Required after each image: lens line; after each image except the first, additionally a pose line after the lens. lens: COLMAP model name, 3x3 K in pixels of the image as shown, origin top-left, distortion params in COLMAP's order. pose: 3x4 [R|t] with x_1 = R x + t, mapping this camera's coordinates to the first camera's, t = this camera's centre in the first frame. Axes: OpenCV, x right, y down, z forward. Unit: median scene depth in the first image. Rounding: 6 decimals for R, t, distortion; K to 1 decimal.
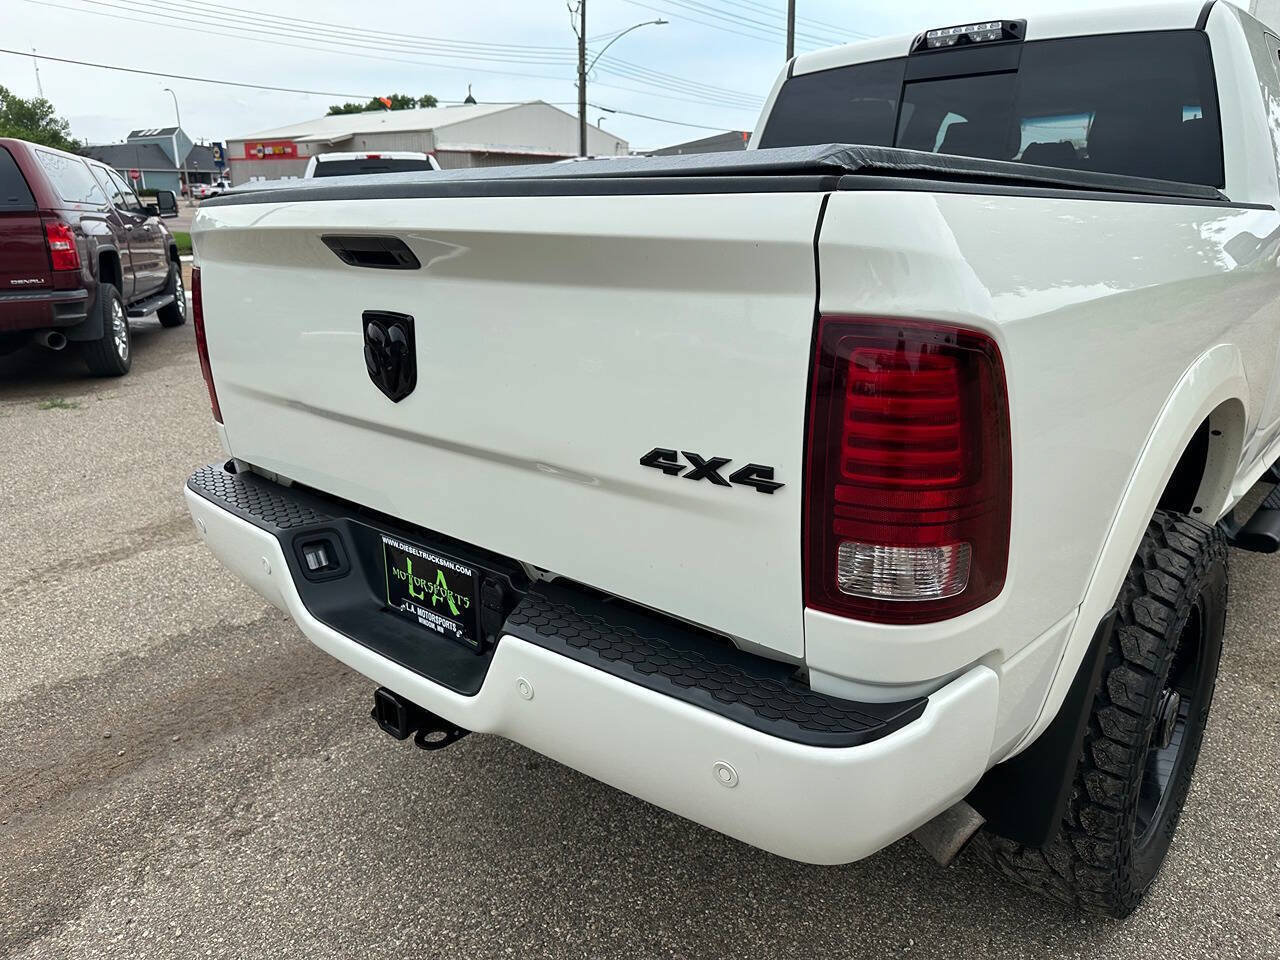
lens RADIAL K [[900.4, 0, 640.0], [0, 900.4, 480.0], [0, 0, 1]] dist [0.015680, -0.022762]
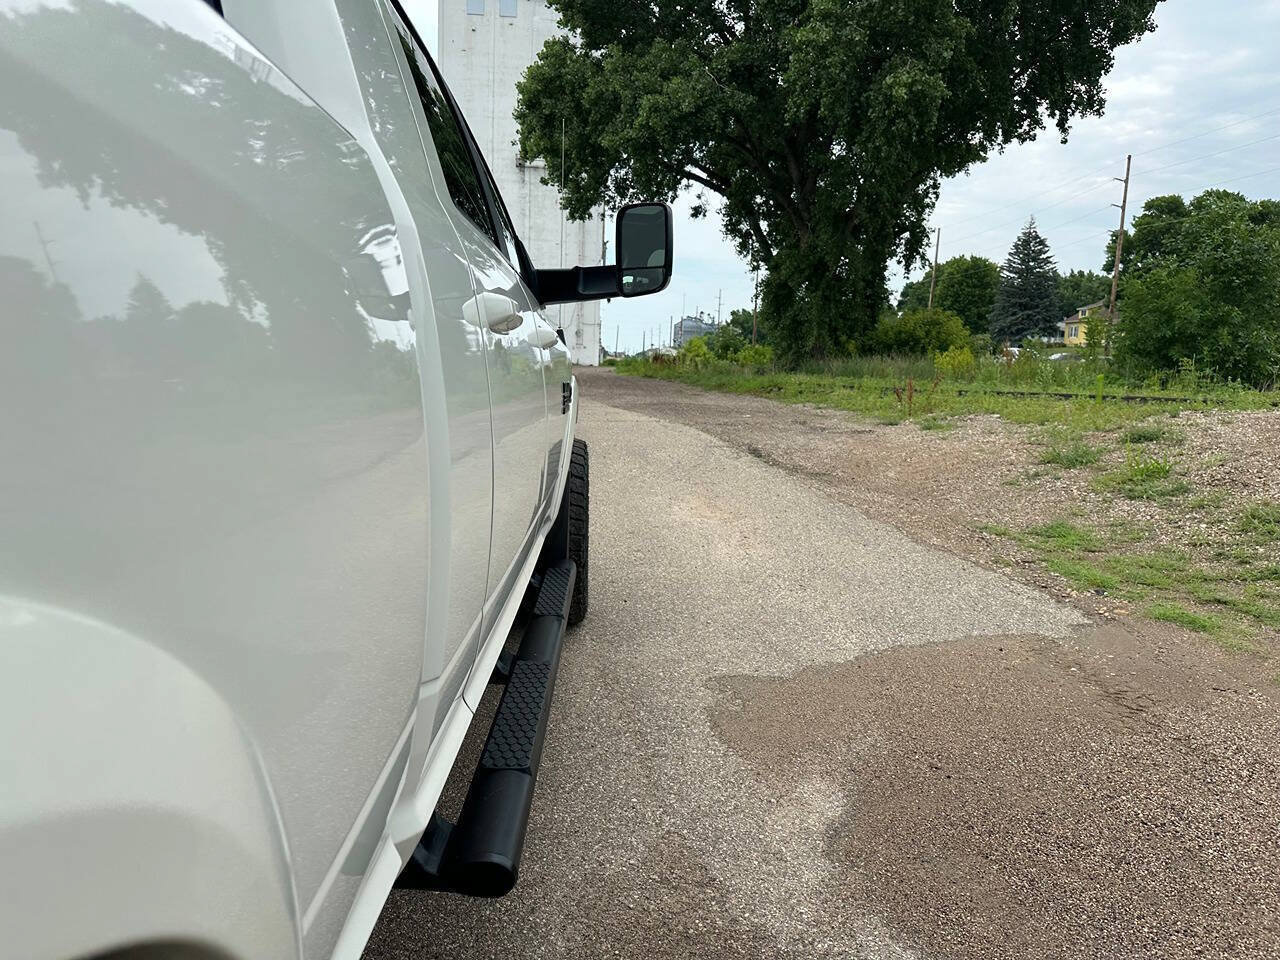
lens RADIAL K [[895.6, 0, 634.0], [0, 895.6, 494.5], [0, 0, 1]] dist [0.088139, -0.108439]
pose [[0.727307, -0.080383, 0.681588, 0.377374], [0.175417, 0.981903, -0.071383, -0.074951], [-0.663516, 0.171479, 0.728246, 0.491324]]
